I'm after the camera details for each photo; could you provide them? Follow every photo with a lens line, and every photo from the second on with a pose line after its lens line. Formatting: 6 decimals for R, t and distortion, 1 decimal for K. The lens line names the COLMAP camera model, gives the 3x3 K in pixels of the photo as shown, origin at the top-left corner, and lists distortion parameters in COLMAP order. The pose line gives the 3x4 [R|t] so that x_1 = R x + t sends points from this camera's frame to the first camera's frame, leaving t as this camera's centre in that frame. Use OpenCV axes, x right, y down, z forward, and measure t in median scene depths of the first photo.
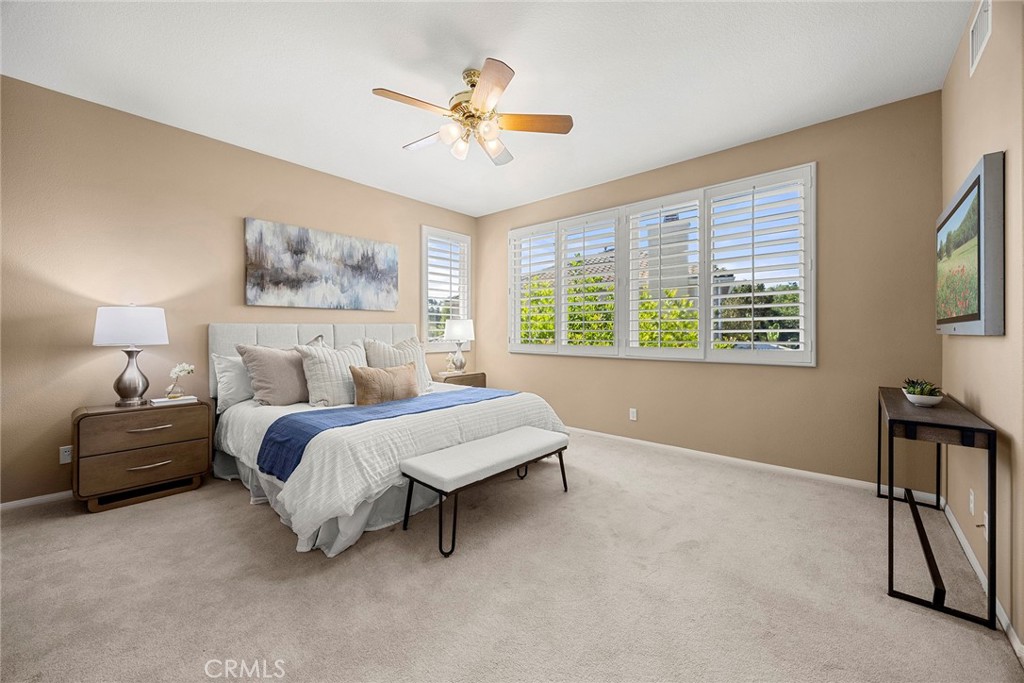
lens RADIAL K [[393.3, 0, 507.5], [0, 393.3, 334.1], [0, 0, 1]] dist [-0.000896, 0.000146]
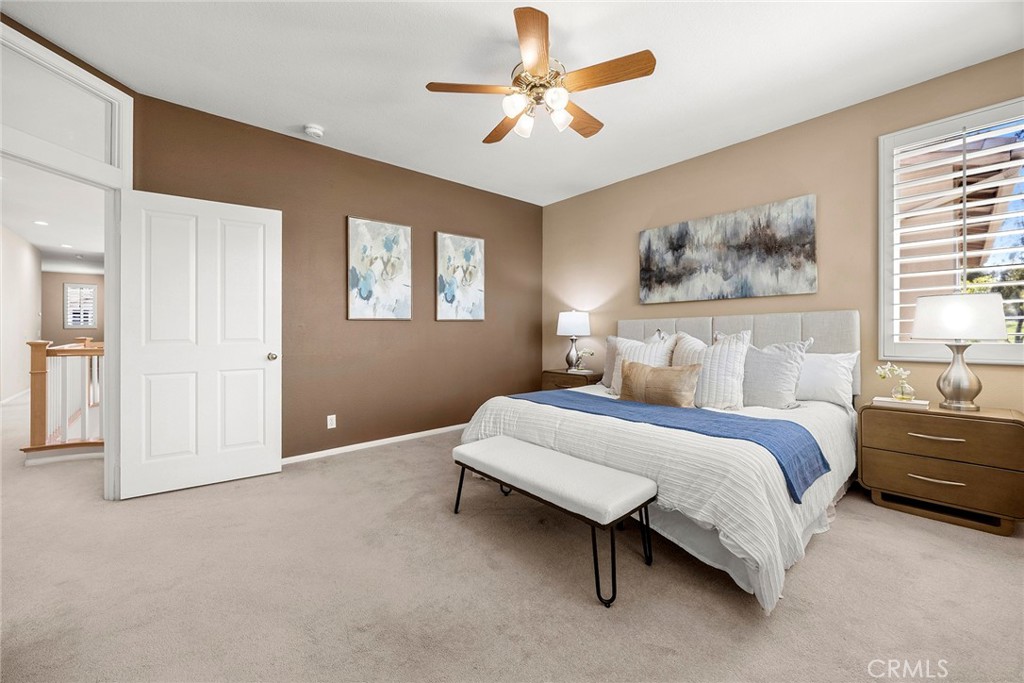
lens RADIAL K [[393.3, 0, 513.4], [0, 393.3, 331.3], [0, 0, 1]] dist [-0.000896, 0.000146]
pose [[-0.118219, 0.006314, -0.992967, 0.535842], [0.005214, 0.999970, 0.005738, 0.000424], [0.992974, -0.004499, -0.118249, 0.690999]]
